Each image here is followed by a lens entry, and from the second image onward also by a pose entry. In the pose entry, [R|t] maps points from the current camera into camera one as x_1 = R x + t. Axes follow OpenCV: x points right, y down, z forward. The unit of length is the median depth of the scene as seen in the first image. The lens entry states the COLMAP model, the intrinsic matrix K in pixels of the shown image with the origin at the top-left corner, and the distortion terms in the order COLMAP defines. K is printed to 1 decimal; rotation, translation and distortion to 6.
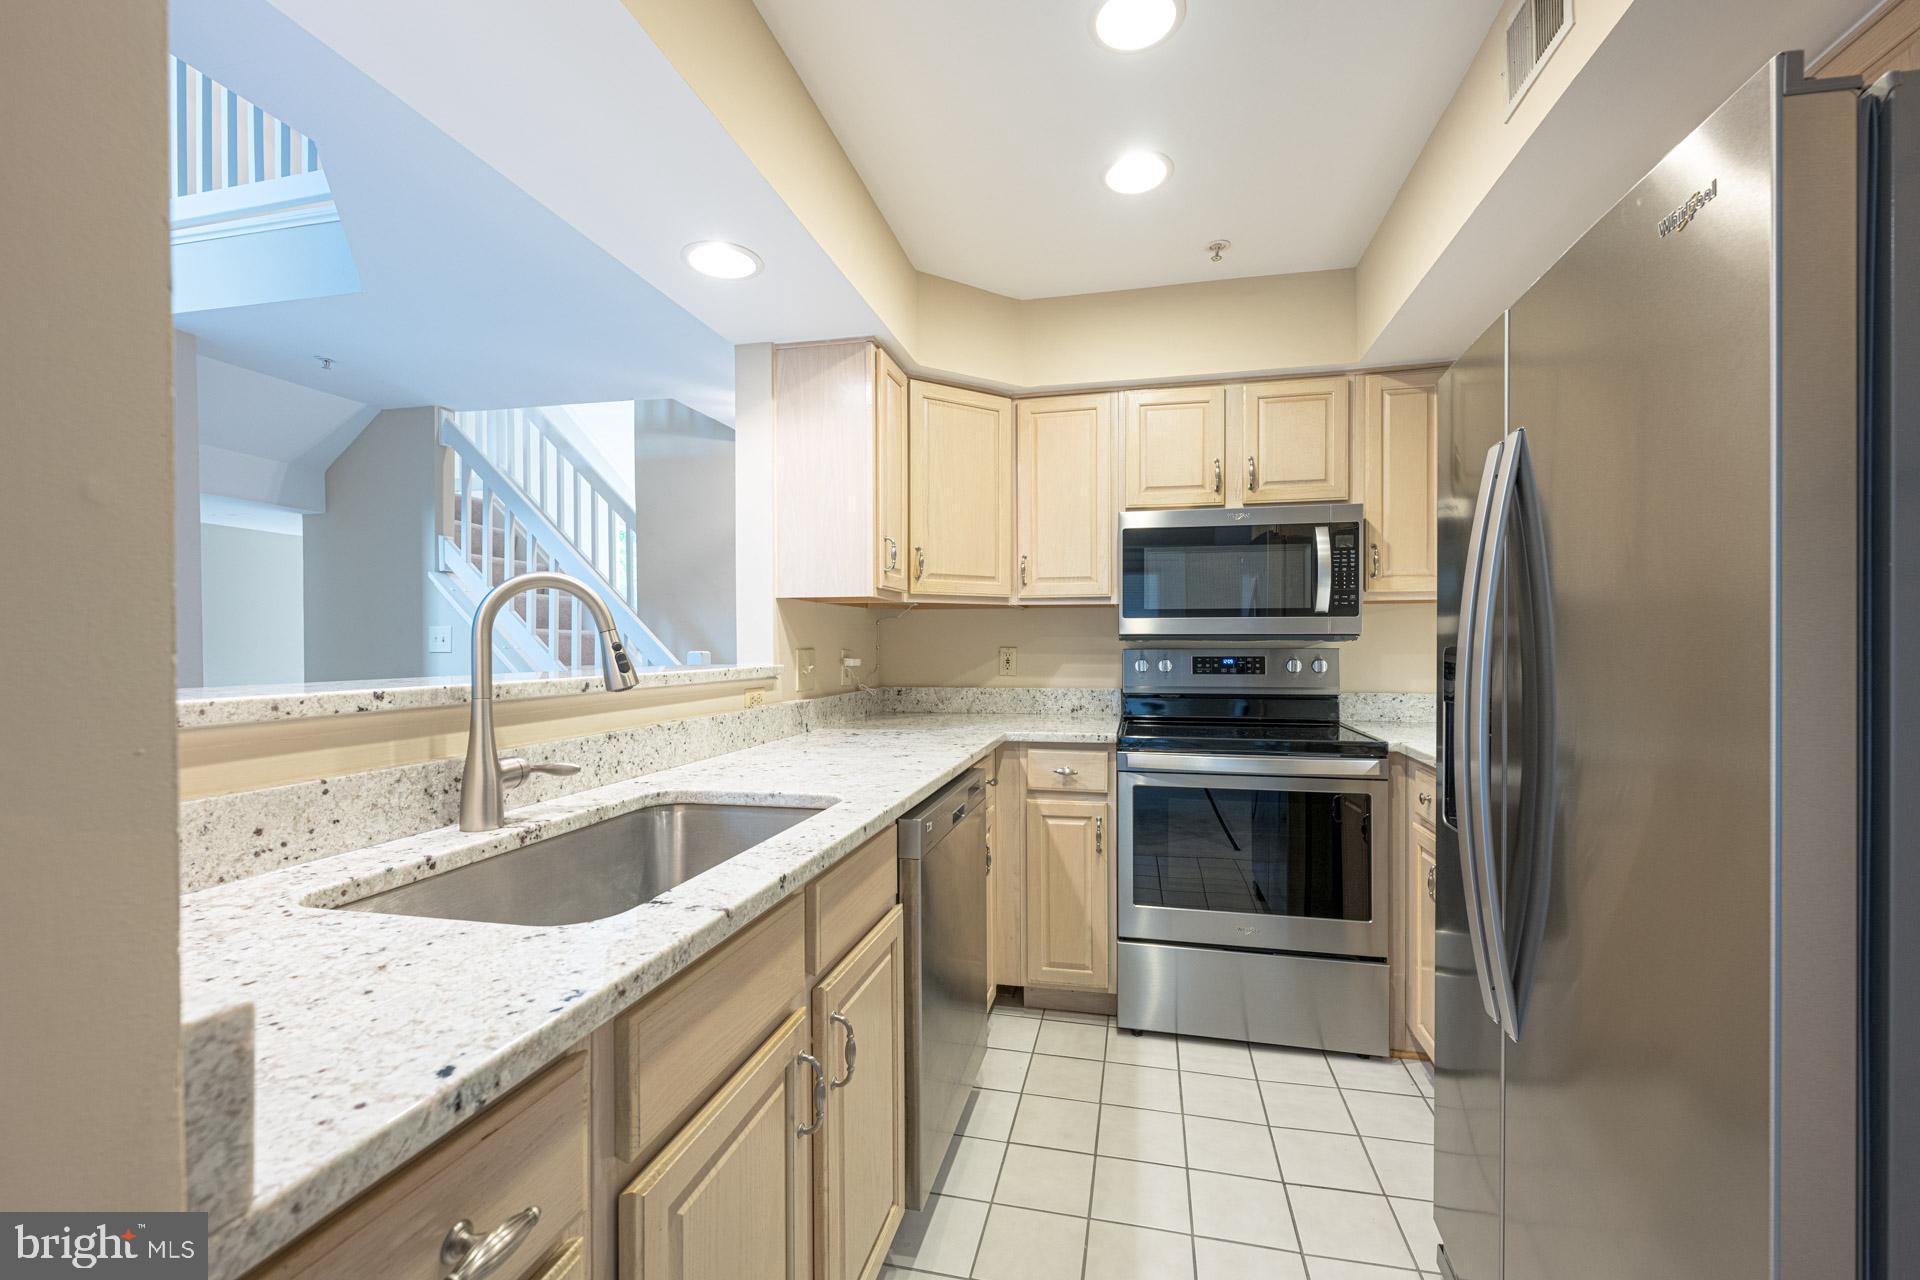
lens RADIAL K [[761.0, 0, 963.7], [0, 761.0, 645.7], [0, 0, 1]] dist [-0.001637, -0.000454]
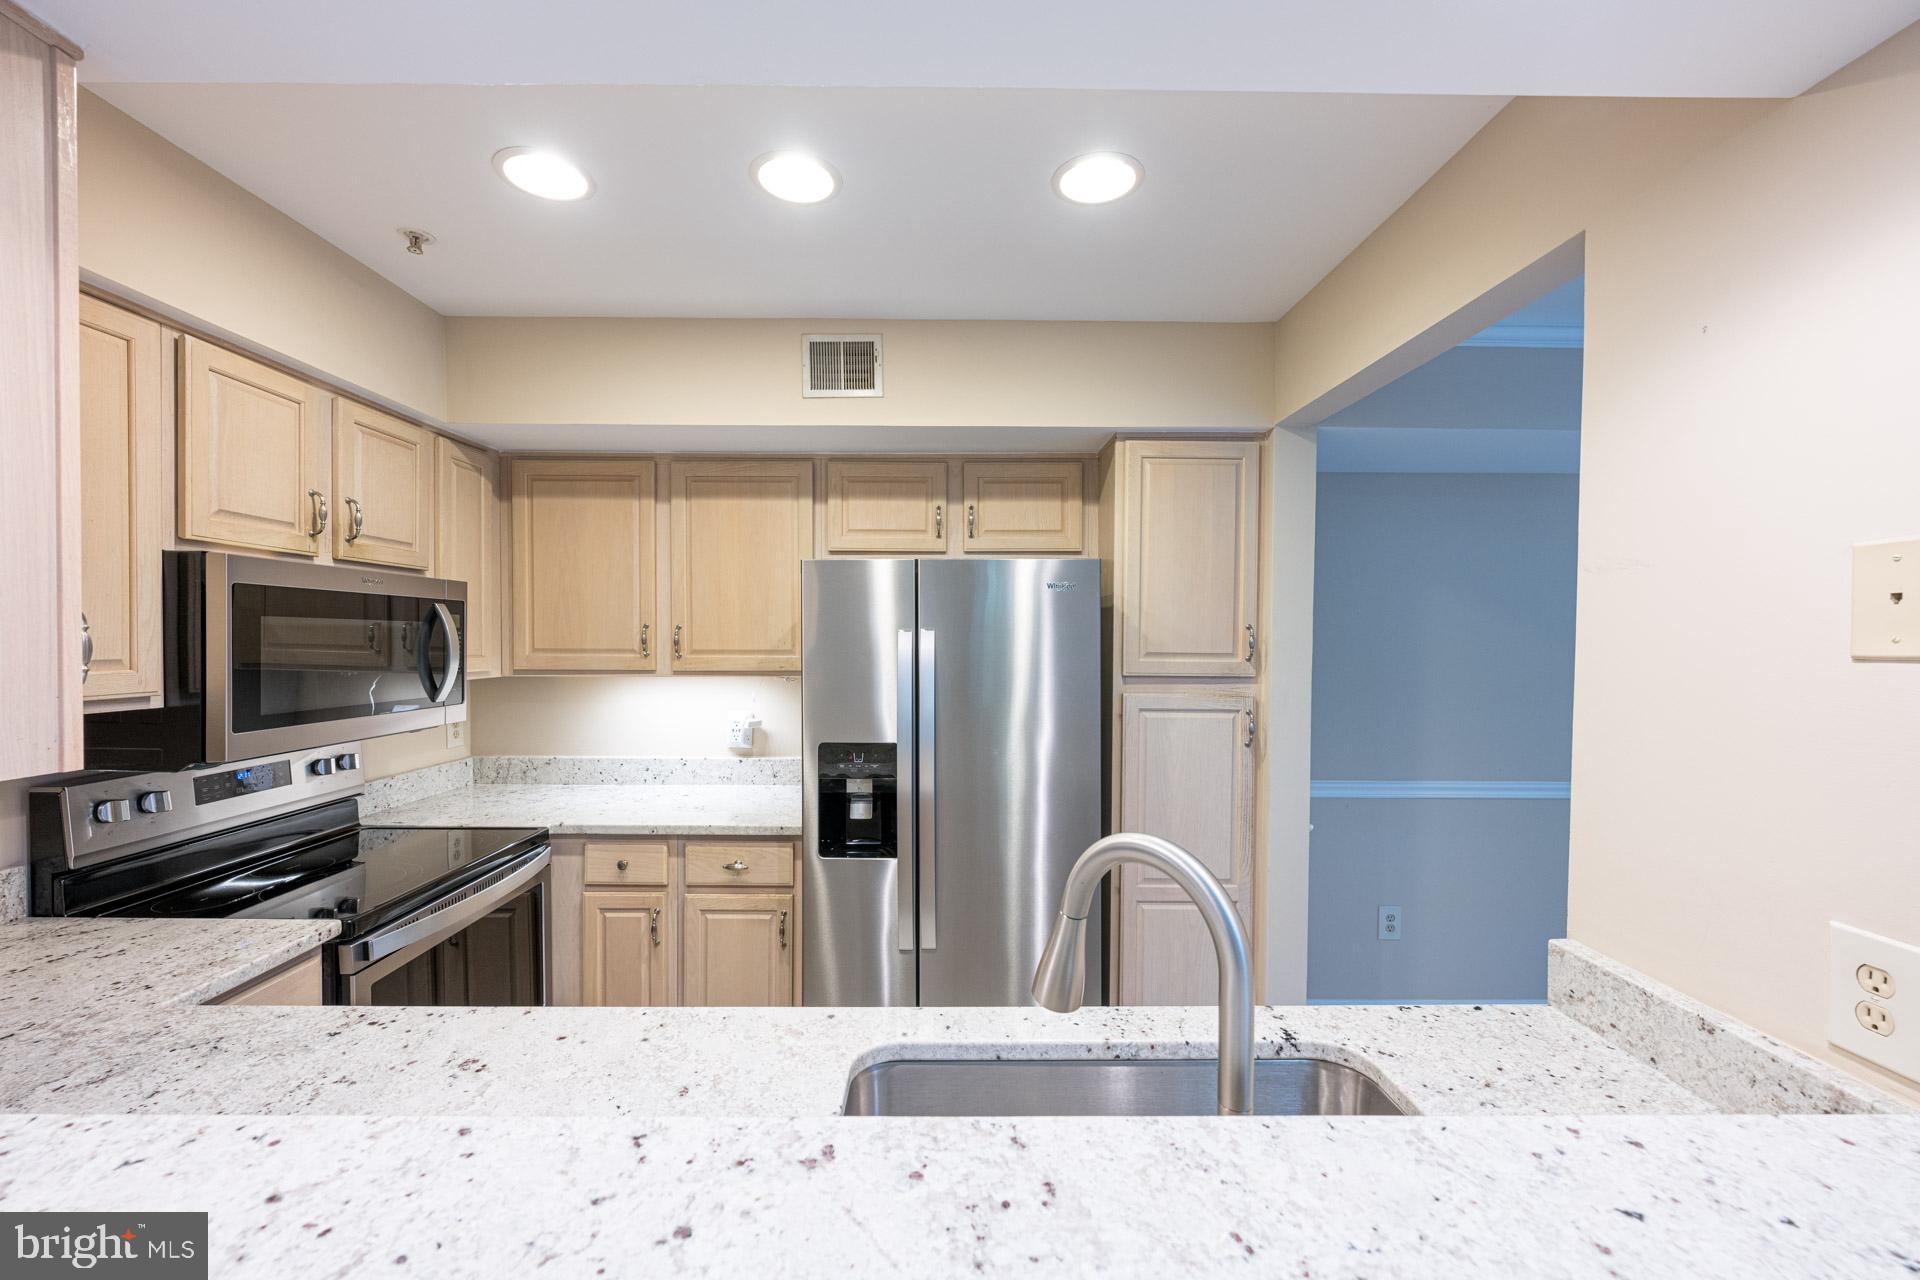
lens RADIAL K [[761.0, 0, 957.0], [0, 761.0, 653.9], [0, 0, 1]] dist [-0.001637, -0.000454]
pose [[-0.224456, -0.019974, 0.974279, -0.492531], [-0.002166, 0.999798, 0.019998, -0.111804], [-0.974482, 0.002378, -0.224454, 0.587898]]
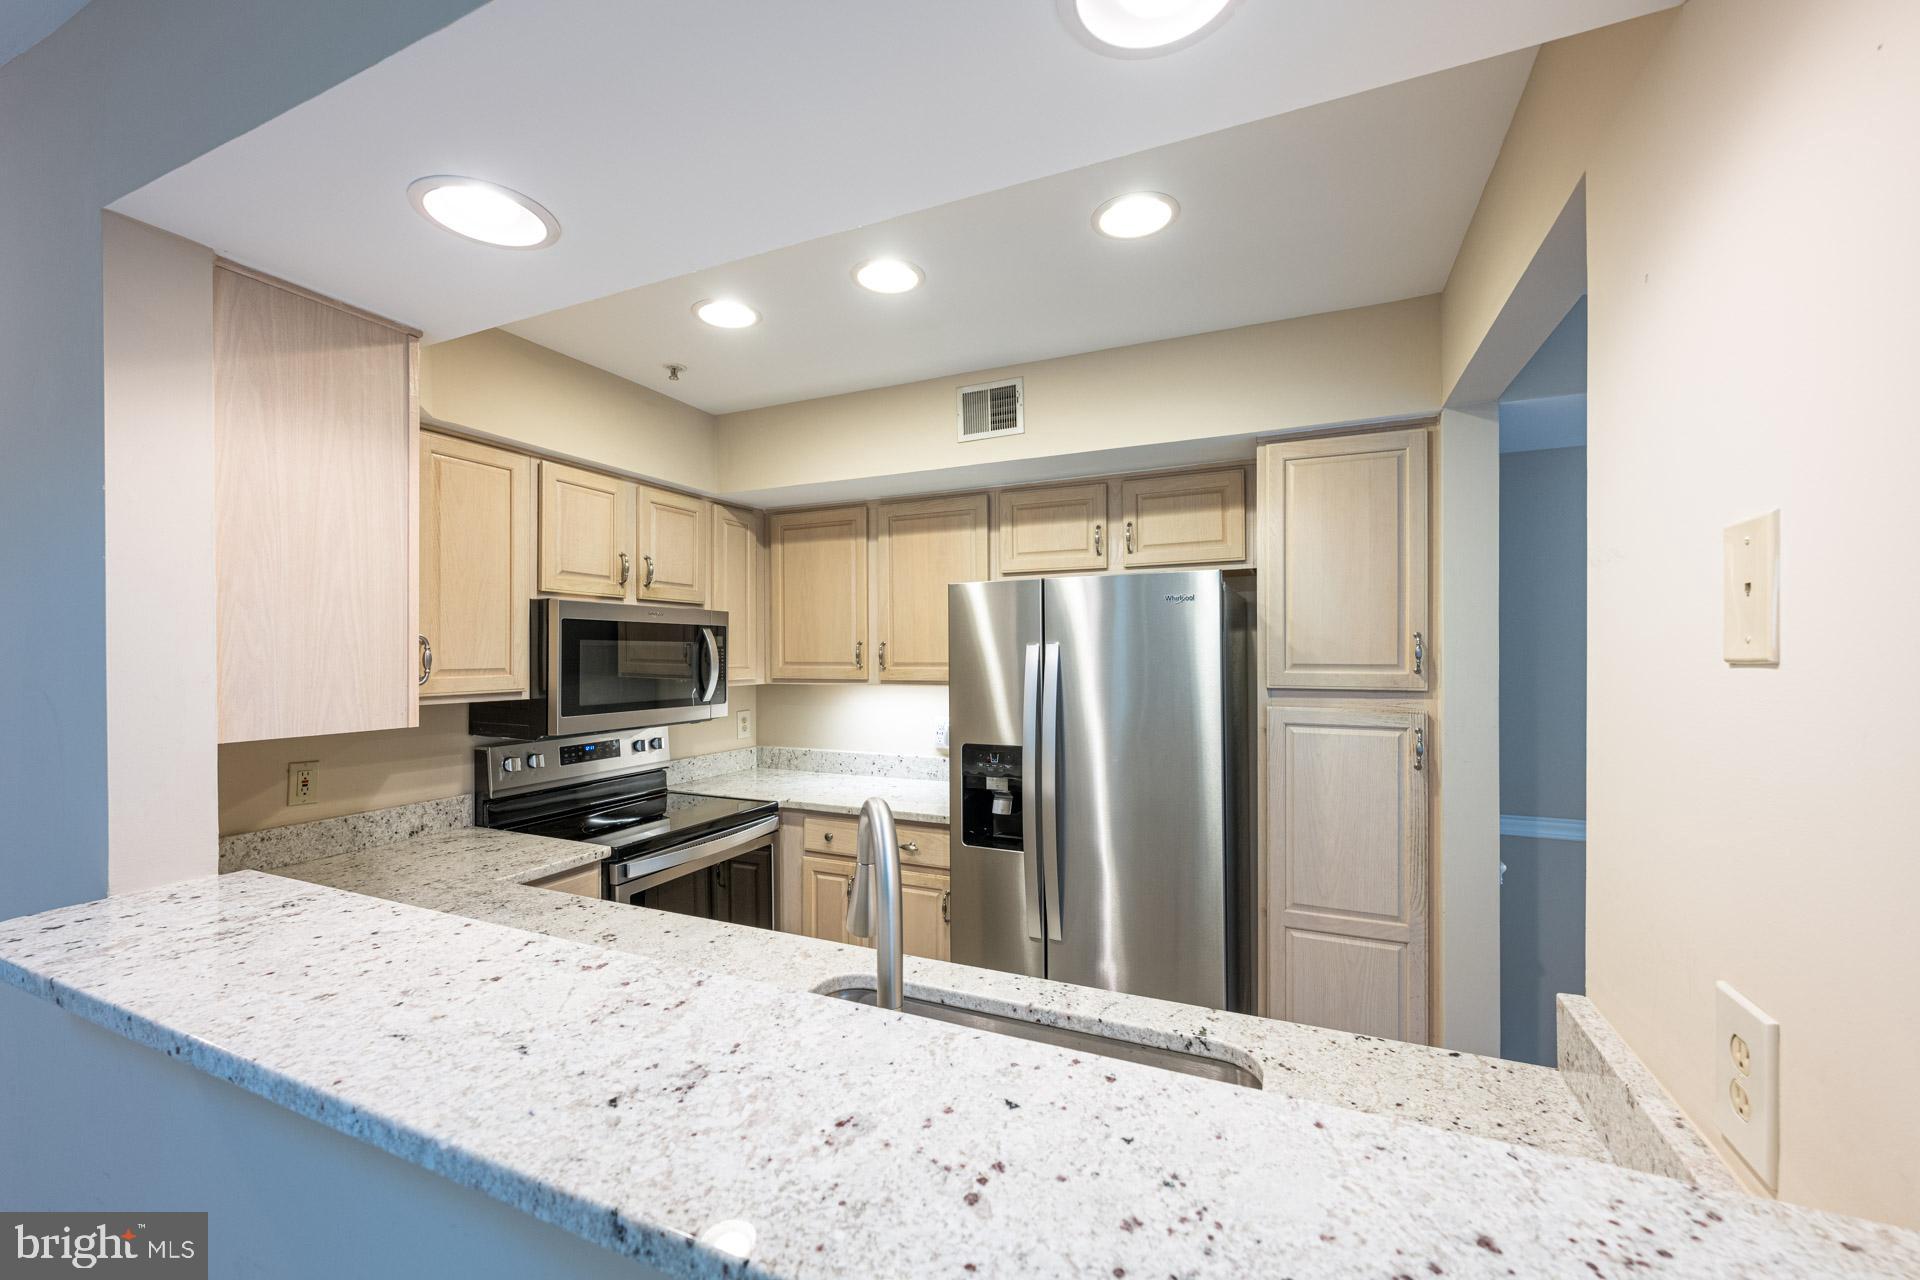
lens RADIAL K [[761.0, 0, 956.9], [0, 761.0, 654.0], [0, 0, 1]] dist [-0.001637, -0.000454]
pose [[0.204688, -0.000579, 0.978827, -0.579648], [0.005443, 0.999985, -0.000547, -0.108588], [-0.978812, 0.005440, 0.204688, 0.359166]]
